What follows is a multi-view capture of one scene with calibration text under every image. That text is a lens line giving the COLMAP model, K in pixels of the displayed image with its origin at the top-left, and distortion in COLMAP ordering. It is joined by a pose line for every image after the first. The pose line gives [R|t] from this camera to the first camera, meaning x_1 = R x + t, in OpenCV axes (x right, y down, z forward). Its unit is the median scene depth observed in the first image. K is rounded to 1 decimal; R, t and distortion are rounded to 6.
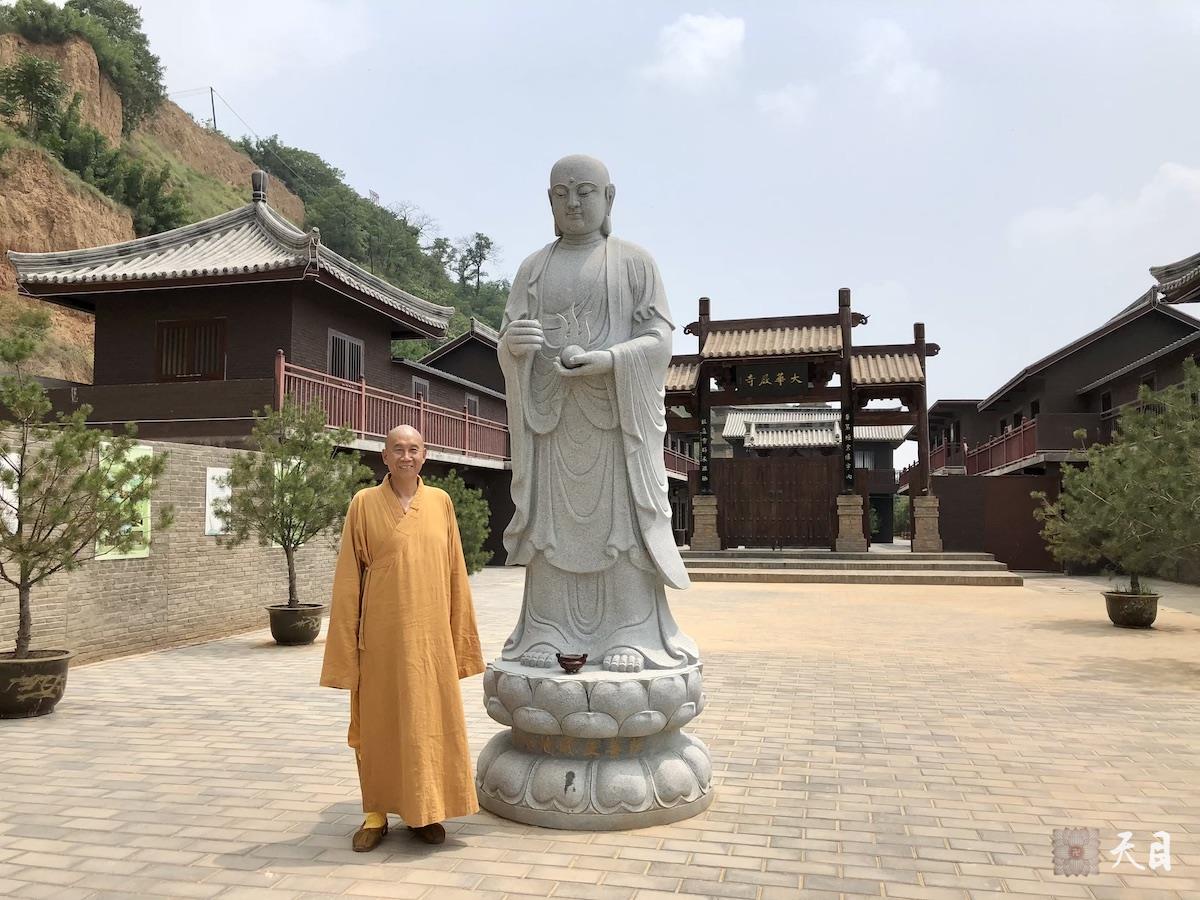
lens RADIAL K [[988.8, 0, 594.9], [0, 988.8, 445.7], [0, 0, 1]] dist [0.046833, -0.011185]
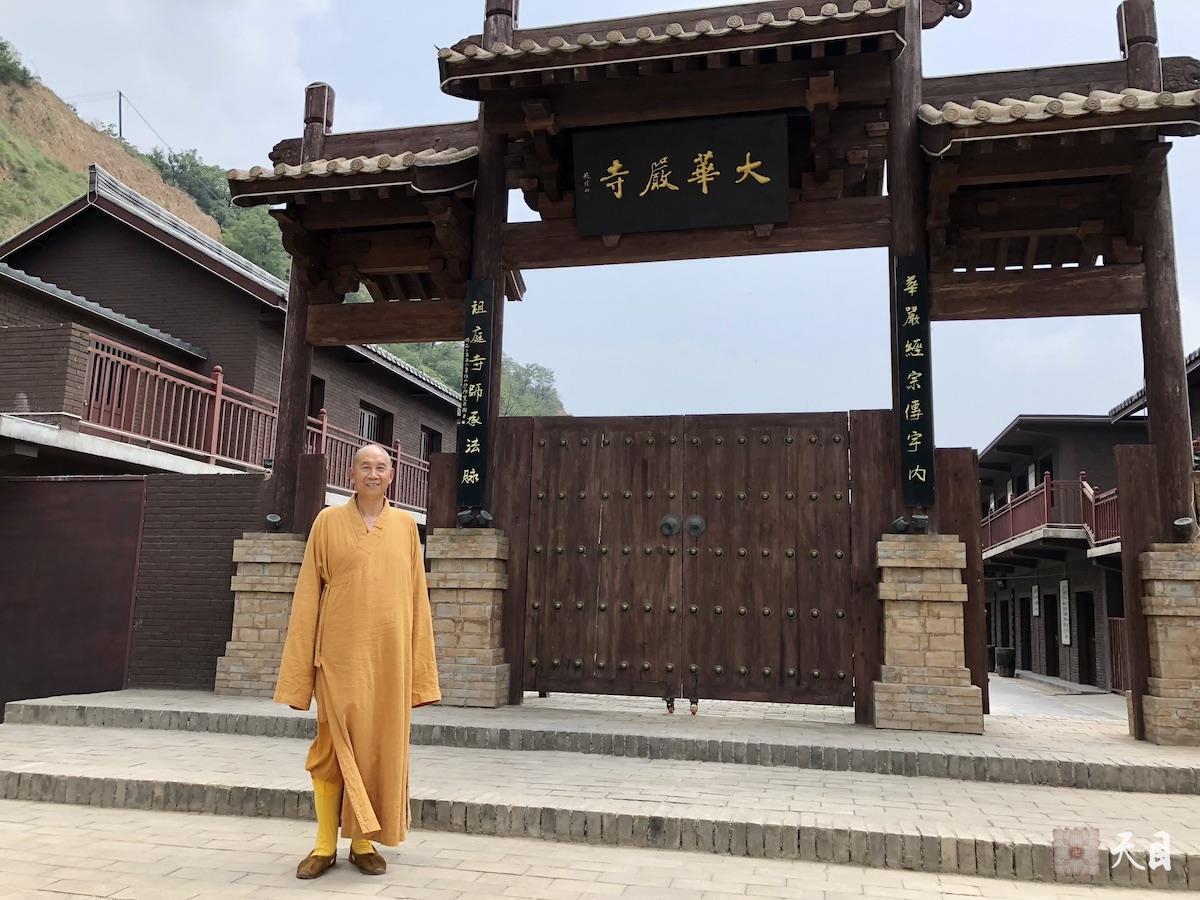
lens RADIAL K [[988.8, 0, 611.0], [0, 988.8, 445.0], [0, 0, 1]] dist [0.046833, -0.011185]
pose [[0.999249, 0.033500, 0.019493, 0.150782], [-0.031599, 0.995369, -0.090790, 0.051022], [-0.022444, 0.090106, 0.995679, 0.673584]]
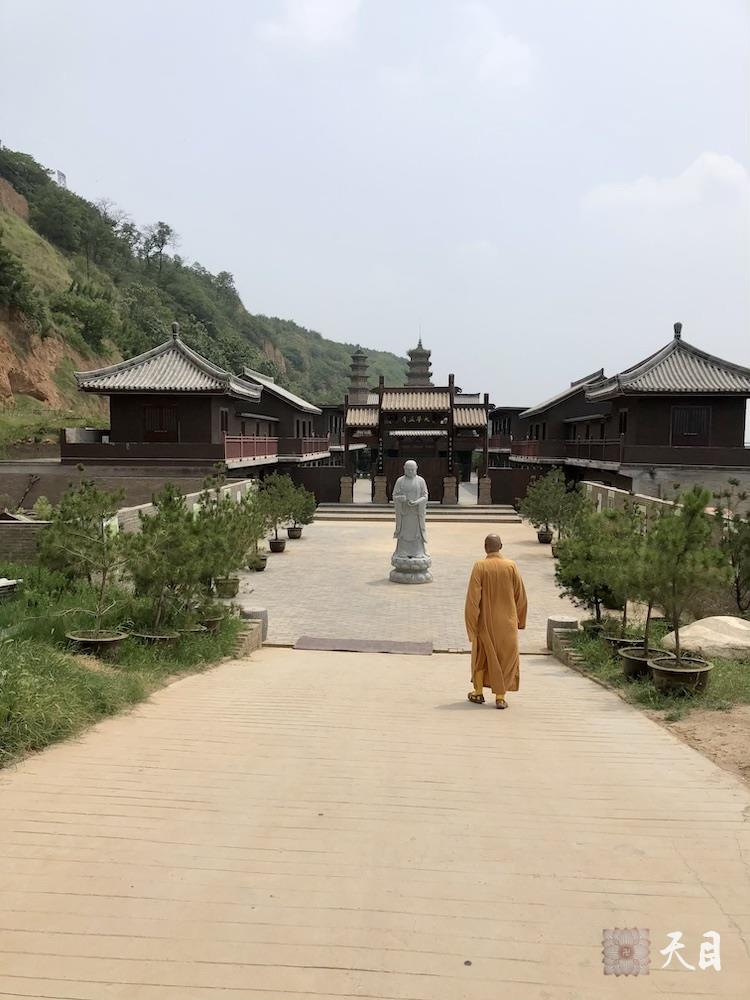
lens RADIAL K [[824.0, 0, 368.2], [0, 824.0, 498.6], [0, 0, 1]] dist [0.046833, -0.011185]
pose [[0.986478, 0.000624, 0.163892, -0.186530], [-0.023820, 0.989920, 0.139609, -0.137142], [-0.162153, -0.141625, 0.976549, -0.632311]]
